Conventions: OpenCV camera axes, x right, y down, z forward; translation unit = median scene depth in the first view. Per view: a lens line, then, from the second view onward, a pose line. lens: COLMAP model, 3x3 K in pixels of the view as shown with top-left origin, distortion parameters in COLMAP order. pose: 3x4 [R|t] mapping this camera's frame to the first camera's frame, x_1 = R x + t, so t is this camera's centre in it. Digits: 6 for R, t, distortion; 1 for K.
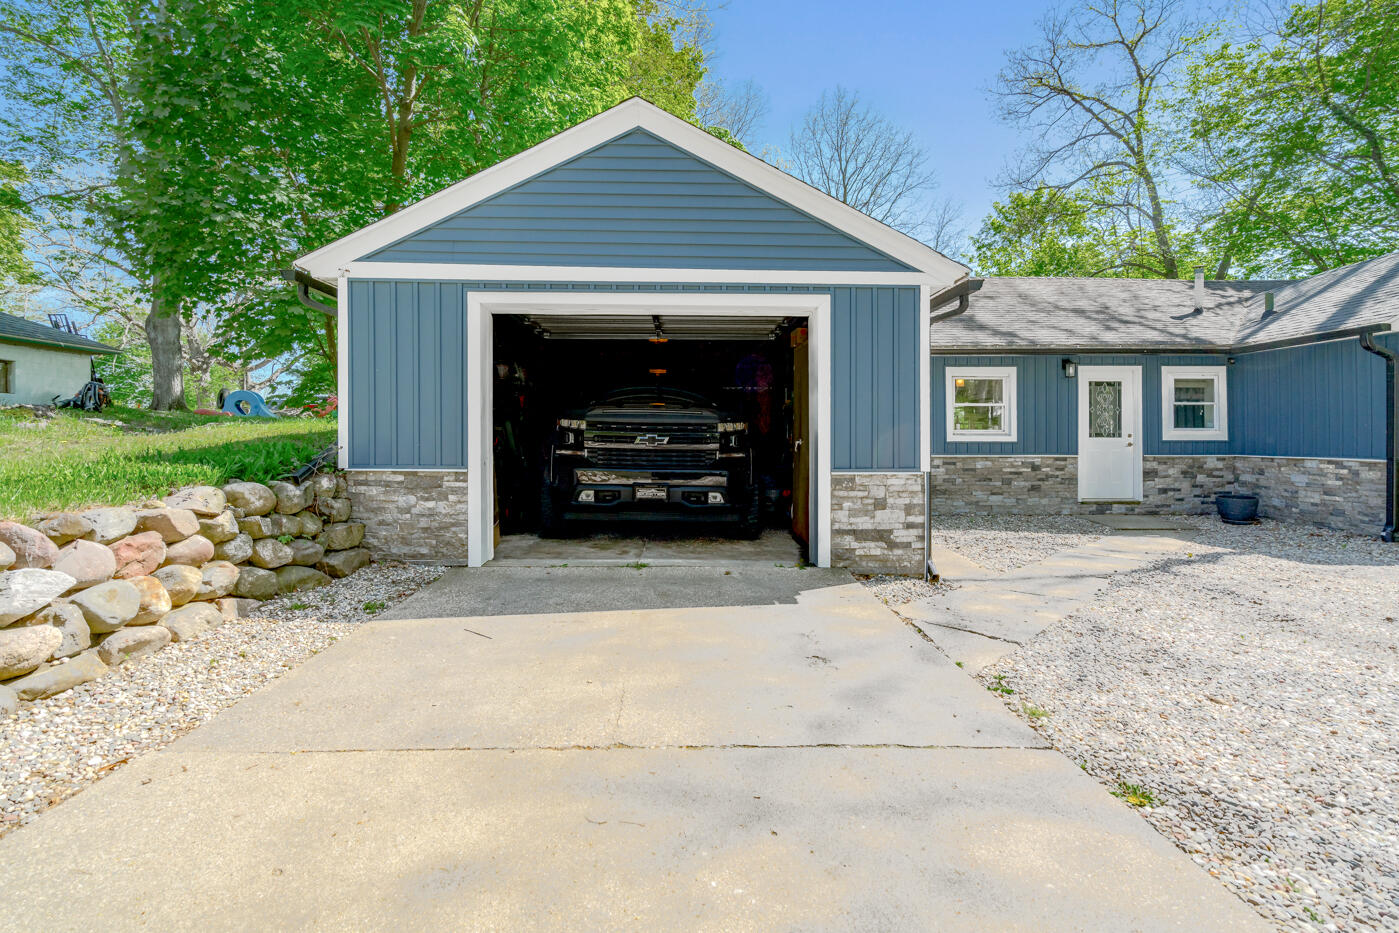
lens RADIAL K [[634.5, 0, 704.5], [0, 634.5, 438.6], [0, 0, 1]] dist [-0.001173, 0.001370]
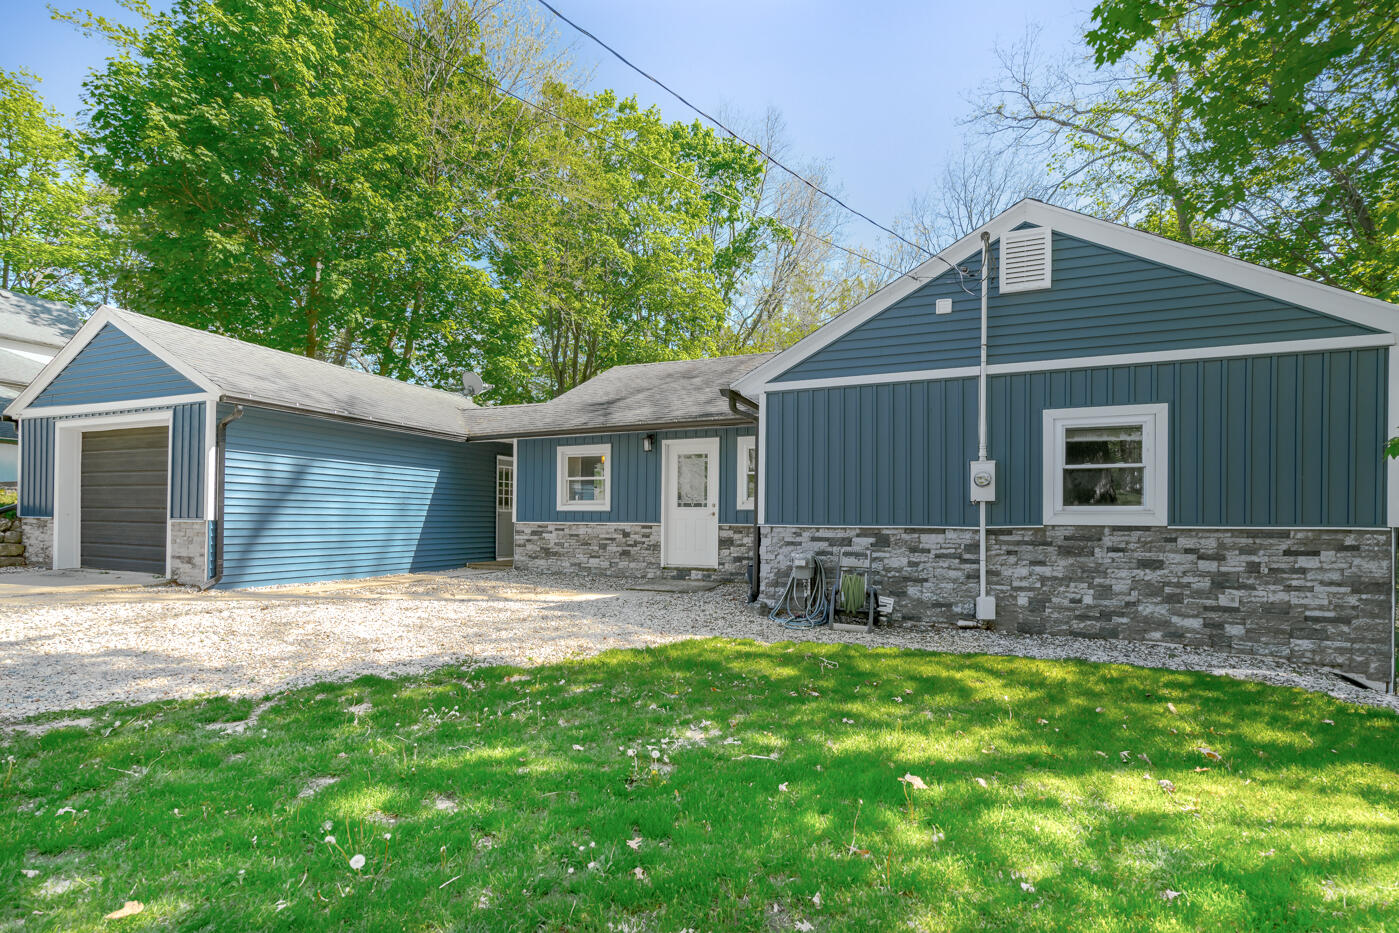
lens RADIAL K [[632.2, 0, 697.7], [0, 632.2, 525.2], [0, 0, 1]] dist [-0.000801, 0.000095]
pose [[0.913348, 0.009686, -0.407065, 1.083187], [-0.009542, 0.999952, 0.002384, 0.025876], [0.407068, 0.001707, 0.913396, 0.046099]]
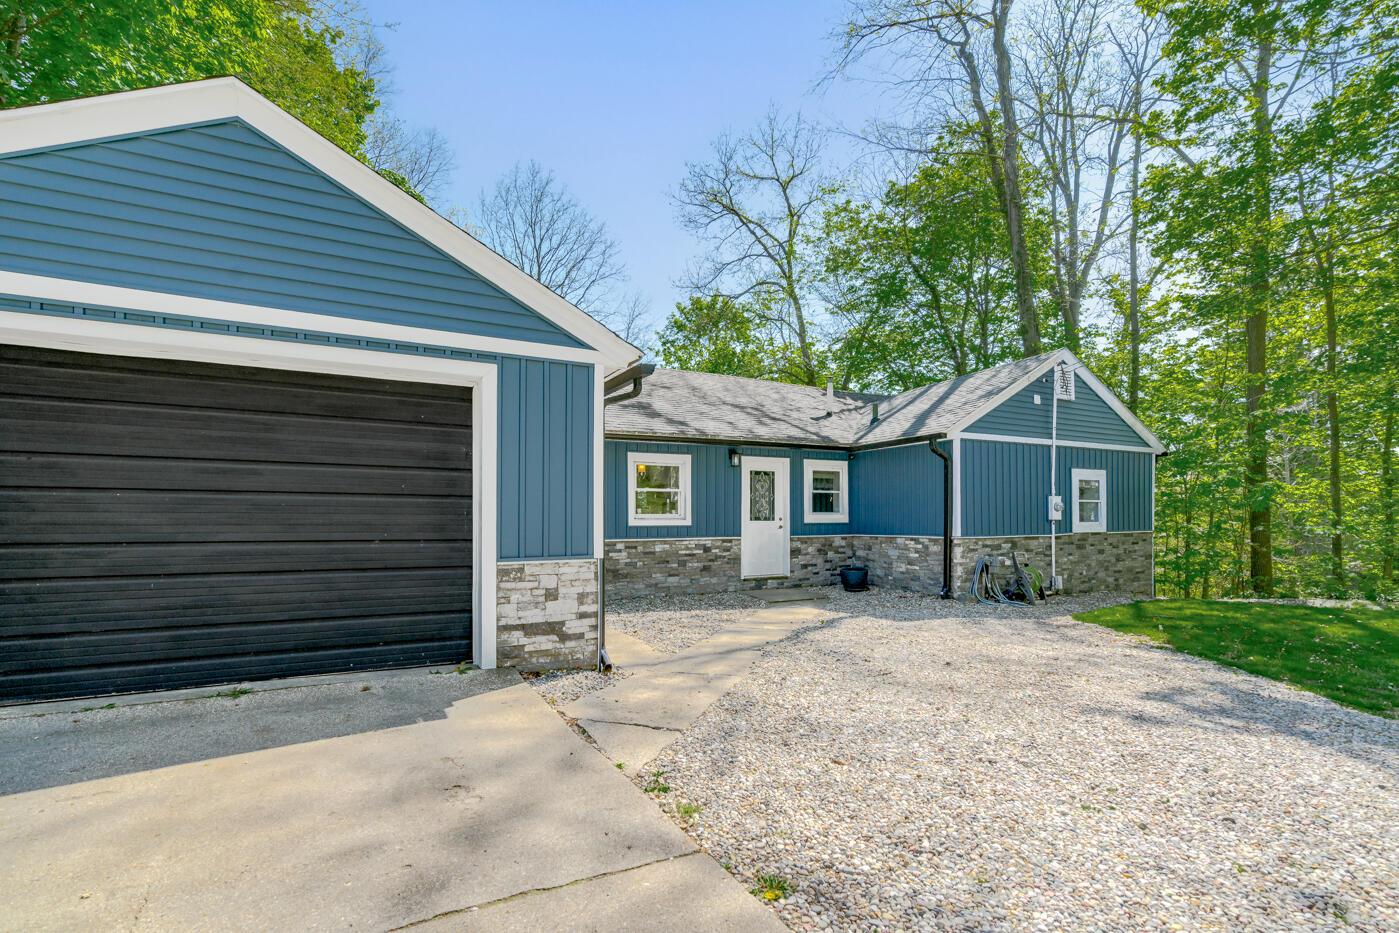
lens RADIAL K [[619.9, 0, 702.2], [0, 619.9, 549.7], [0, 0, 1]] dist [0.000439, 0.000108]
pose [[0.896961, -0.026745, 0.441301, 0.049899], [0.007332, 0.998931, 0.045638, -0.001701], [-0.442049, -0.037700, 0.896198, 0.059568]]
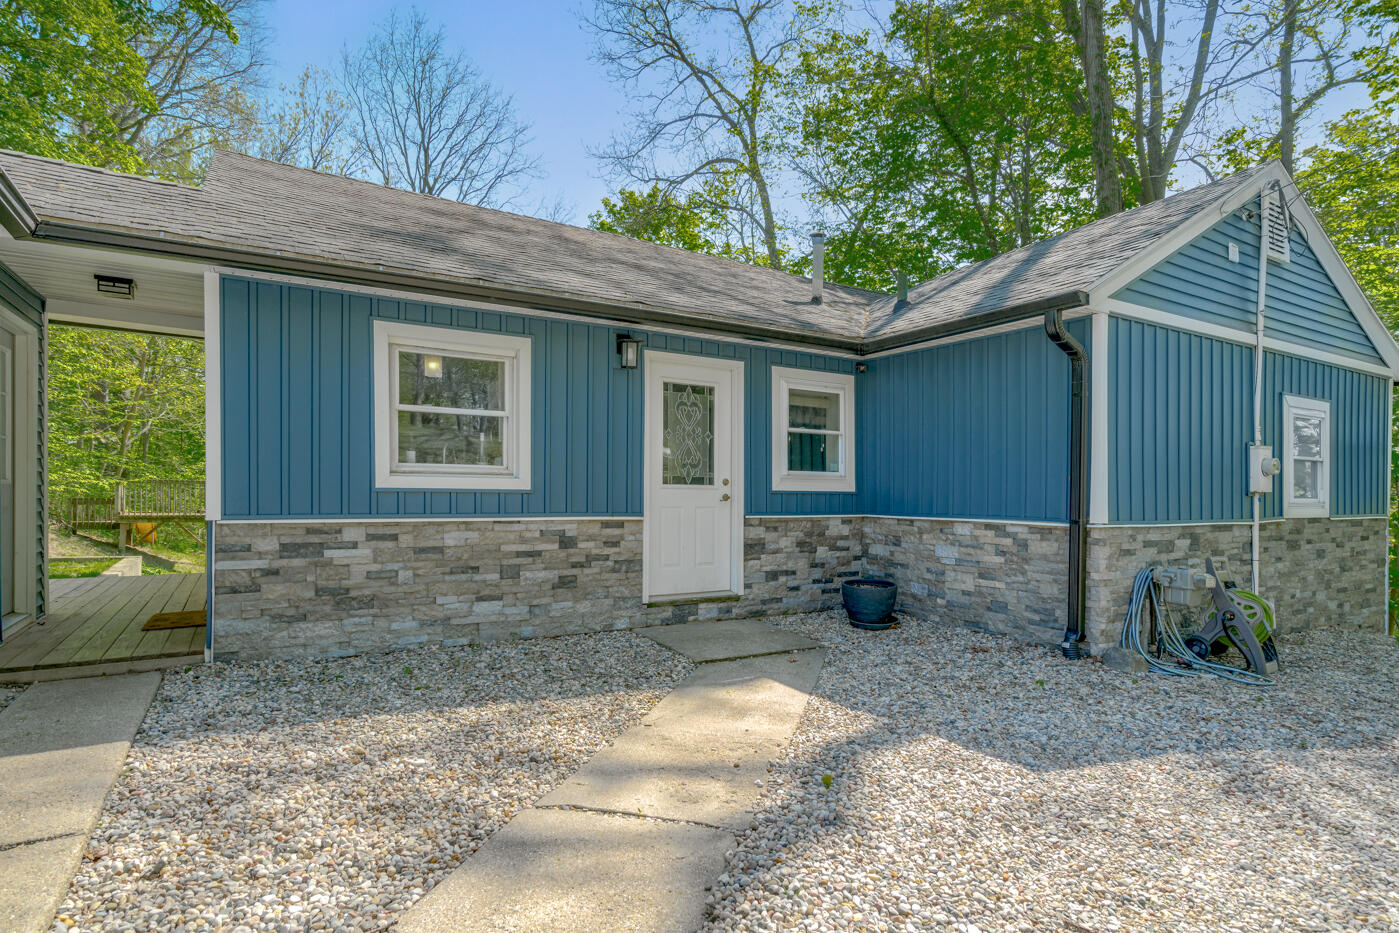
lens RADIAL K [[735.3, 0, 692.8], [0, 735.3, 493.8], [0, 0, 1]] dist [0.004544, 0.000362]
pose [[0.869105, 0.008316, 0.494558, 0.317846], [-0.009640, 0.999954, 0.000126, 0.006309], [-0.494534, -0.004877, 0.869145, 0.439395]]
